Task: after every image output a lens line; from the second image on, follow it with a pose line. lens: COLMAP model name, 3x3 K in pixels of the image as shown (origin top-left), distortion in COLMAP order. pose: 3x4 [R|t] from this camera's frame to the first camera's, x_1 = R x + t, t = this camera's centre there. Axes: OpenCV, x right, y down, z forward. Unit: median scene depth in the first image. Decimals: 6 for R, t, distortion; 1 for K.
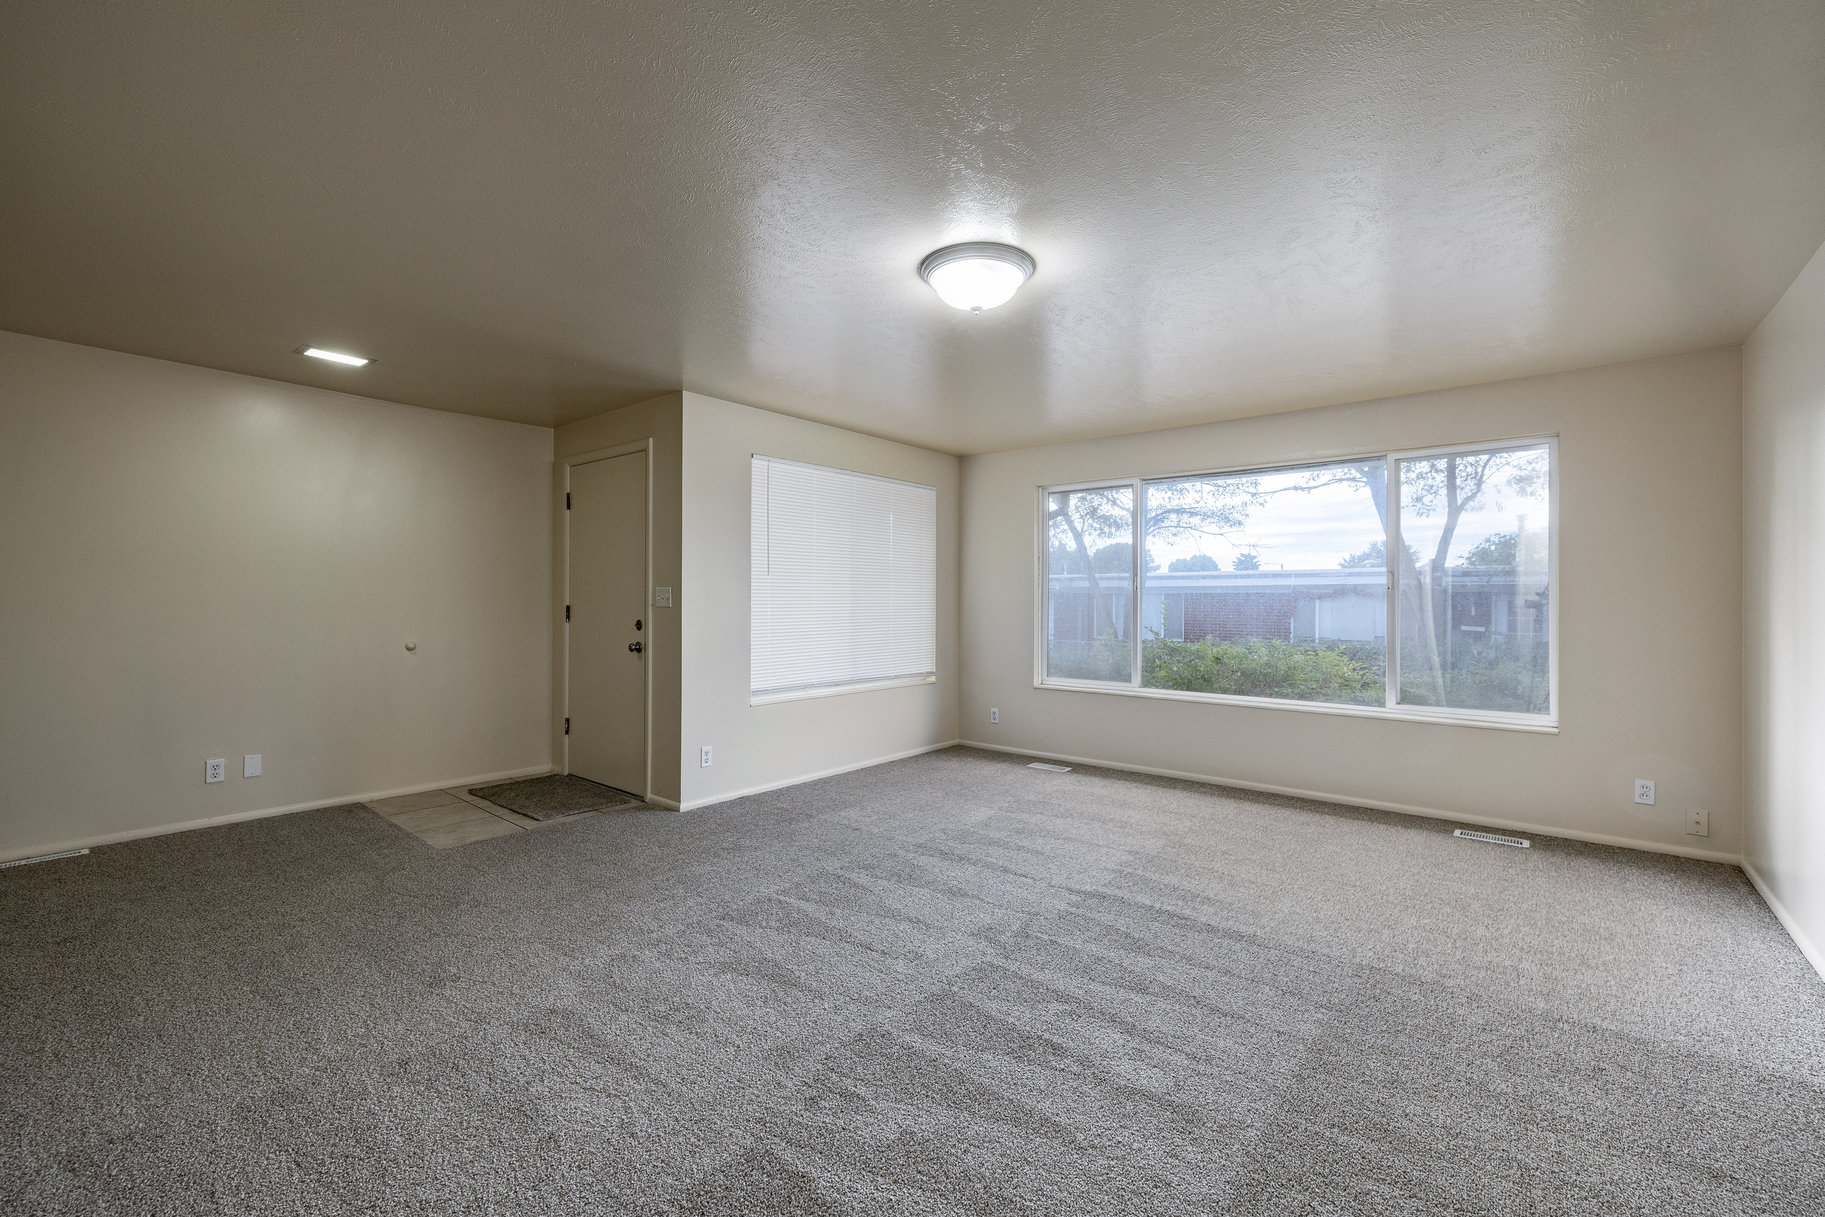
lens RADIAL K [[779.0, 0, 912.2], [0, 779.0, 602.4], [0, 0, 1]] dist [-0.001545, 0.000100]
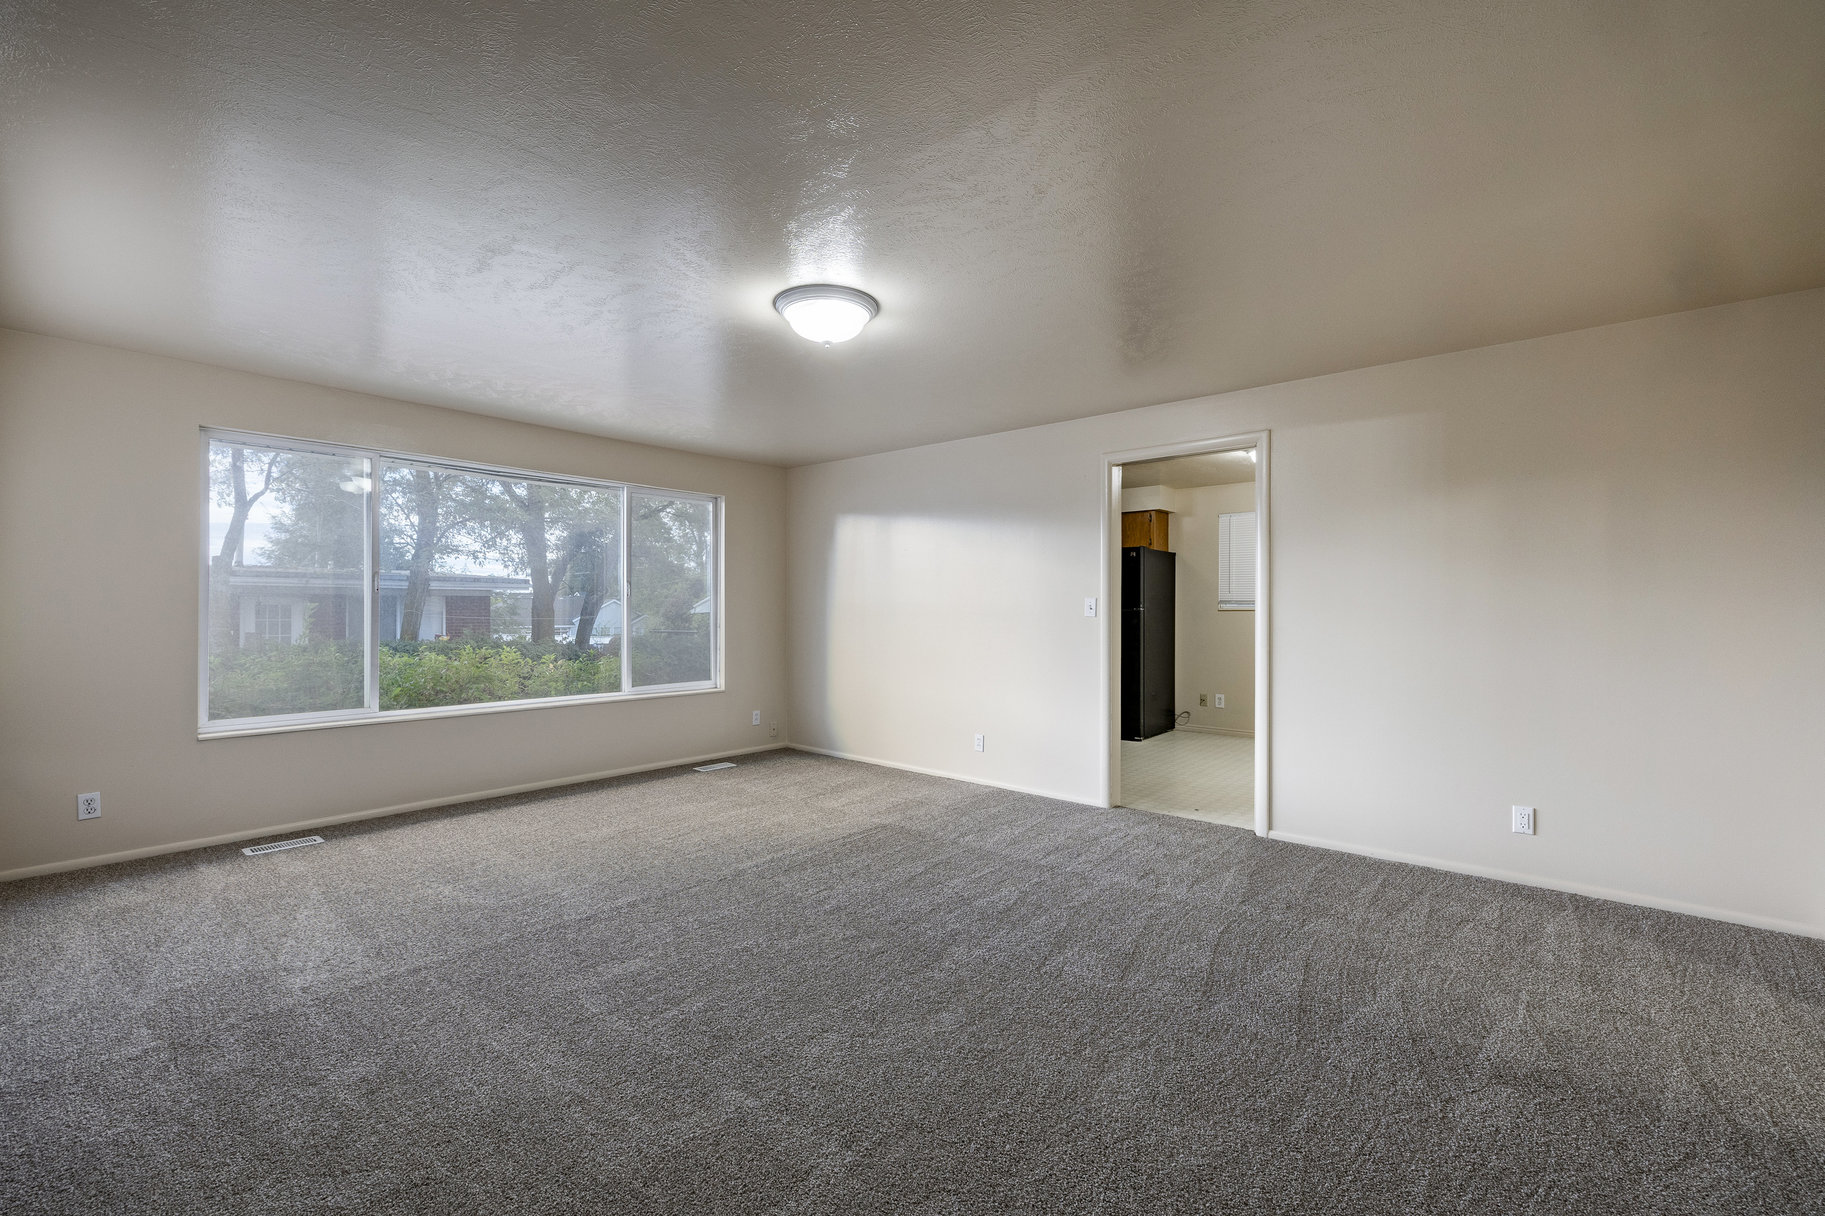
lens RADIAL K [[779.0, 0, 913.0], [0, 779.0, 606.0], [0, 0, 1]] dist [-0.001545, 0.000100]
pose [[0.038684, -0.006083, 0.999233, -0.485793], [0.002679, 0.999979, 0.005983, -0.003724], [-0.999248, 0.002446, 0.038699, 0.410841]]
